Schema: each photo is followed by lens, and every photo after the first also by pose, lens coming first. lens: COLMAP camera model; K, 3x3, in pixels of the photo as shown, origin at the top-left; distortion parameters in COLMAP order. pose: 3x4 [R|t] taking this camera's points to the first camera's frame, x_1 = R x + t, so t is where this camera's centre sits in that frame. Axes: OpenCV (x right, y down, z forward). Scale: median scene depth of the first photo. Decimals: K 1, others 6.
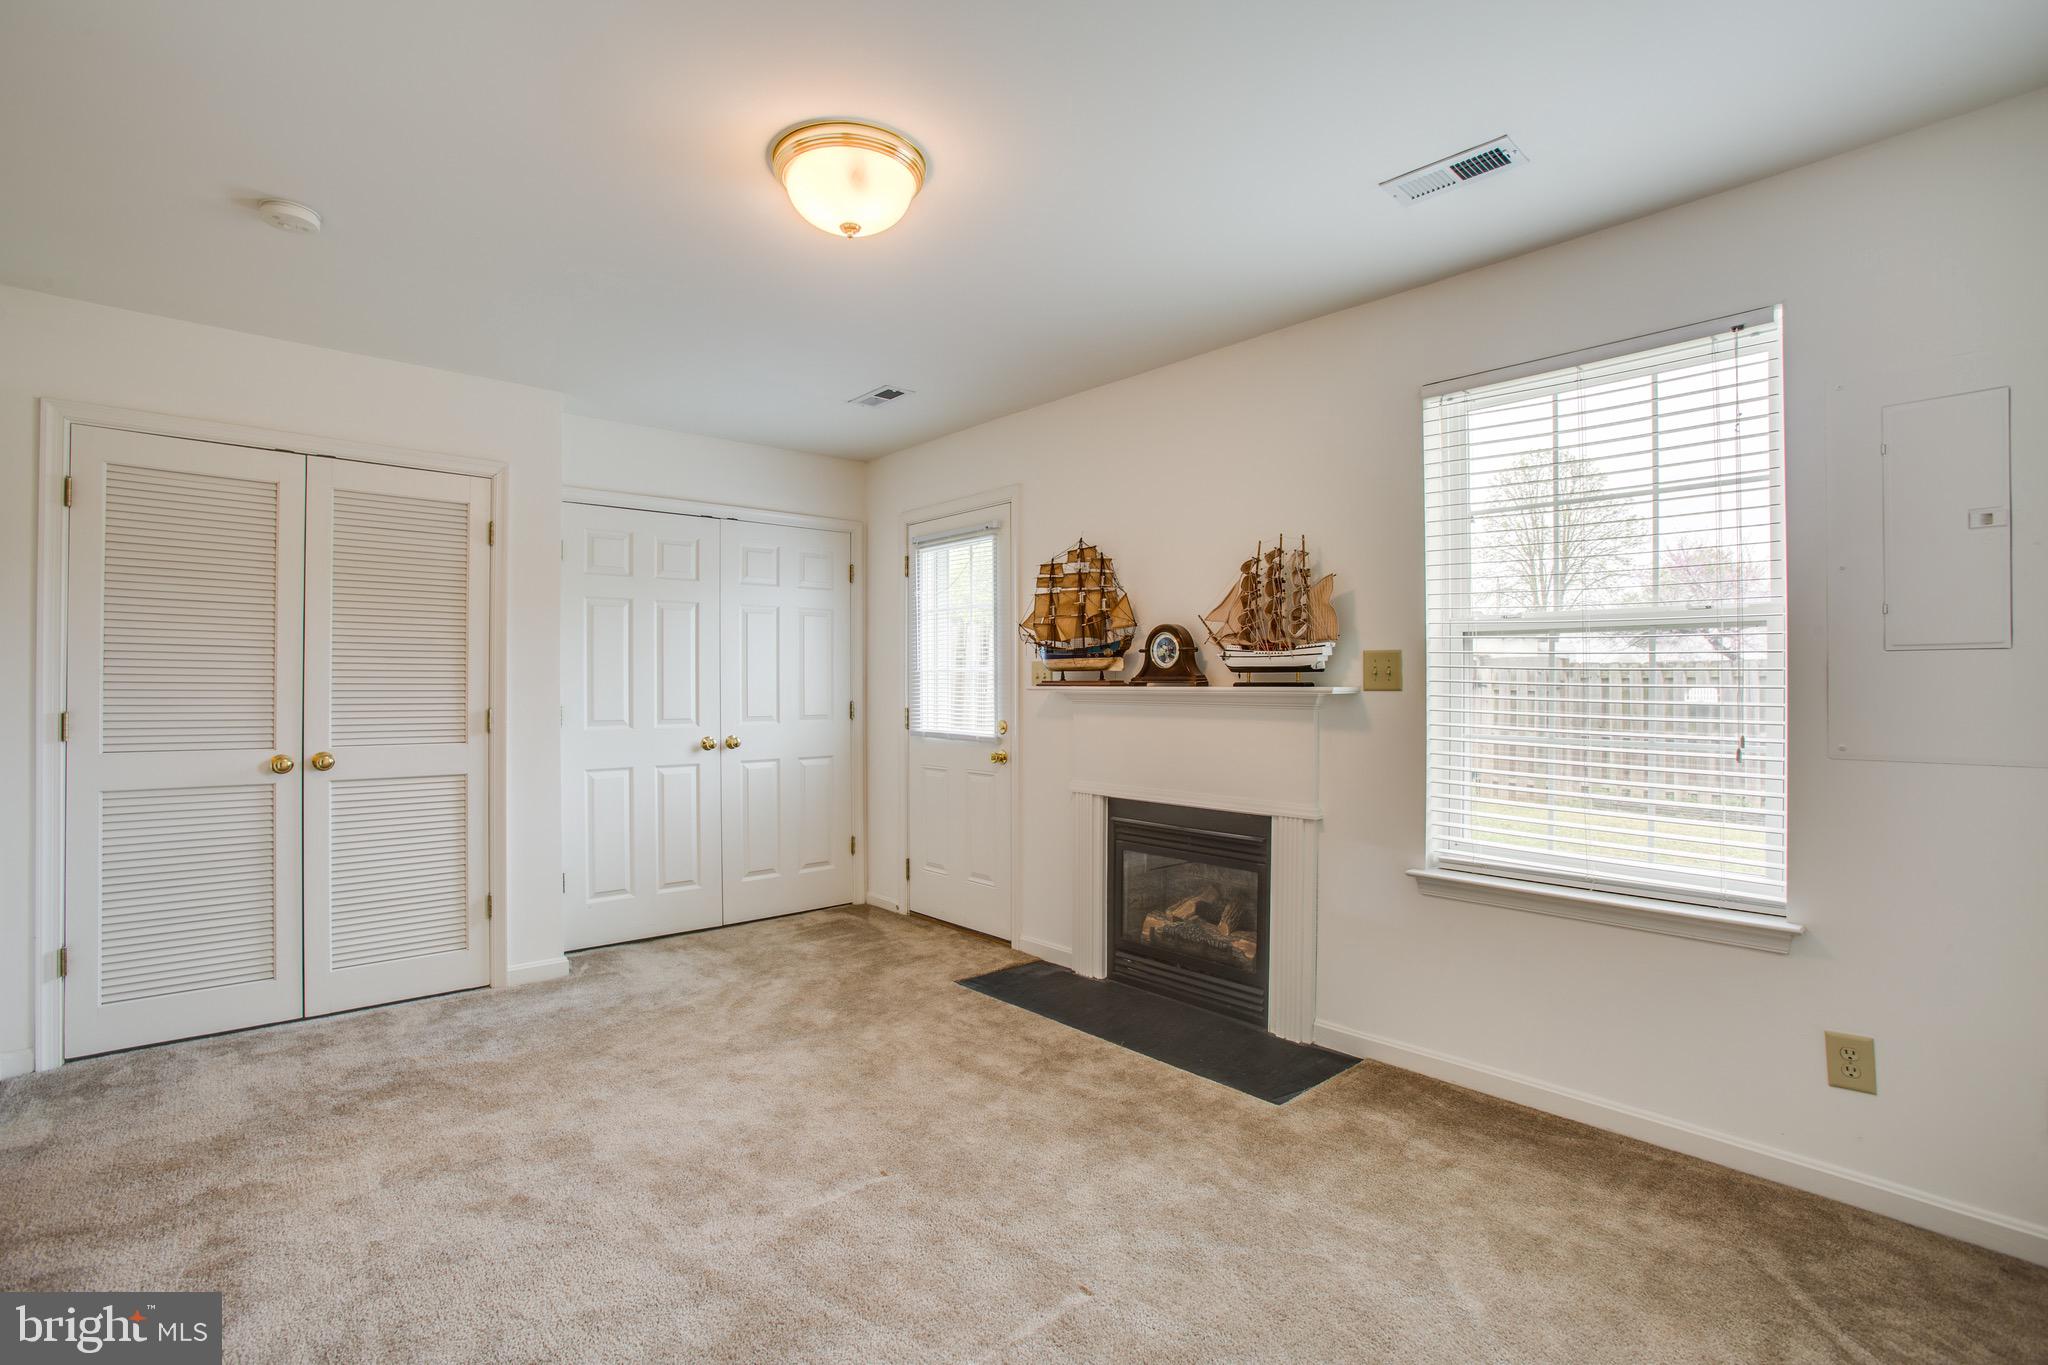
lens RADIAL K [[941.5, 0, 1024.0], [0, 941.5, 682.5], [0, 0, 1]] dist [-0.077405, 0.030316]
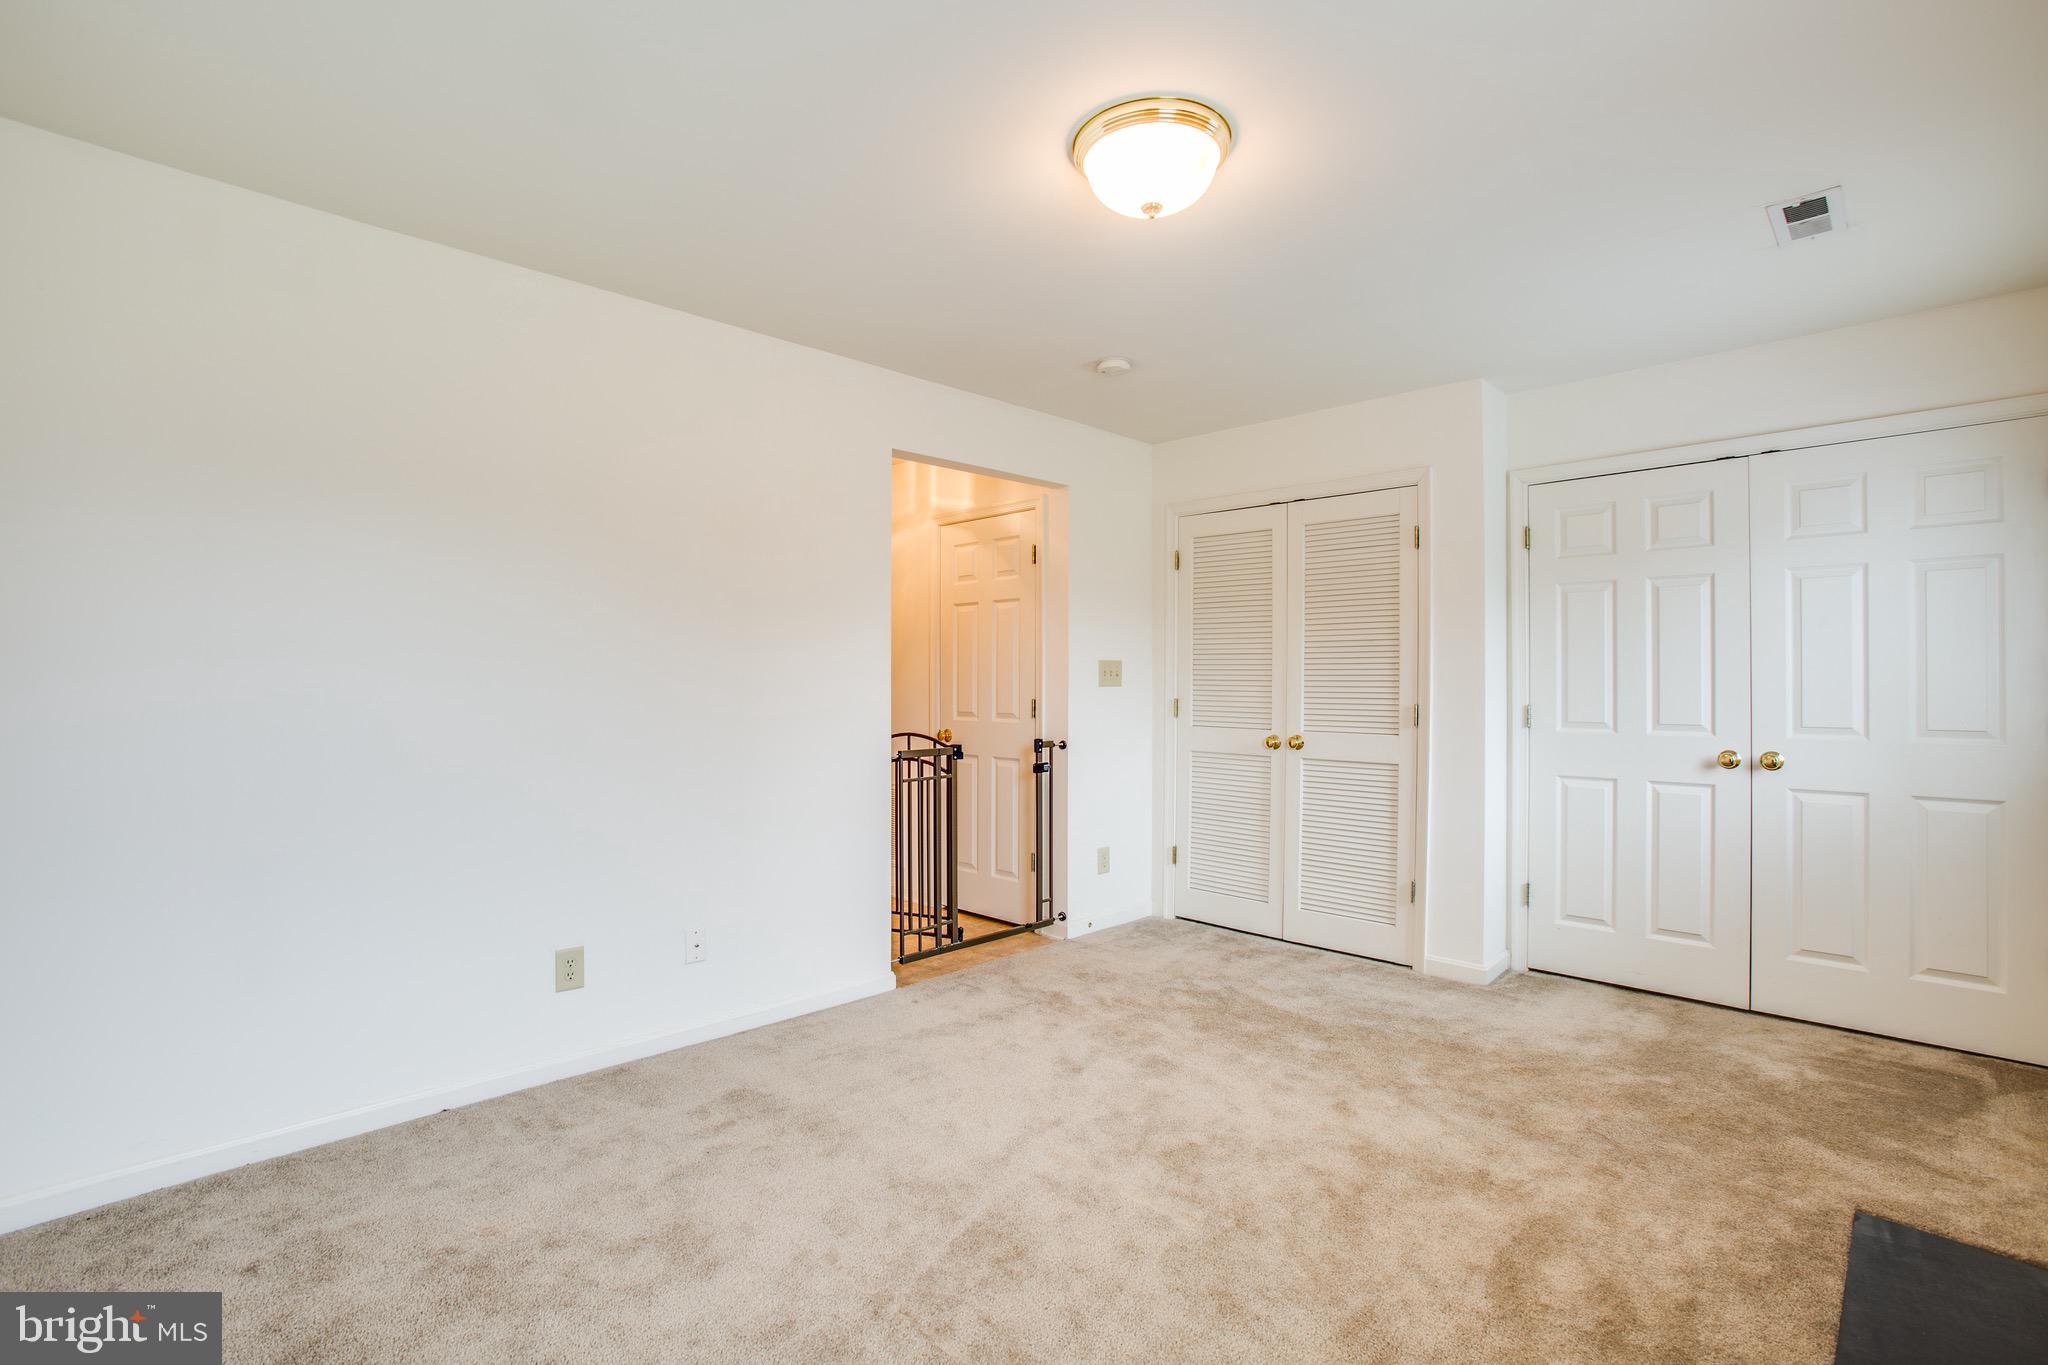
lens RADIAL K [[962.8, 0, 1024.0], [0, 962.8, 682.5], [0, 0, 1]] dist [-0.033687, 0.013019]
pose [[0.057027, 0.003813, -0.998365, 0.493267], [0.005966, 0.999974, 0.004160, -0.003949], [0.998355, -0.006193, 0.057002, 0.494906]]
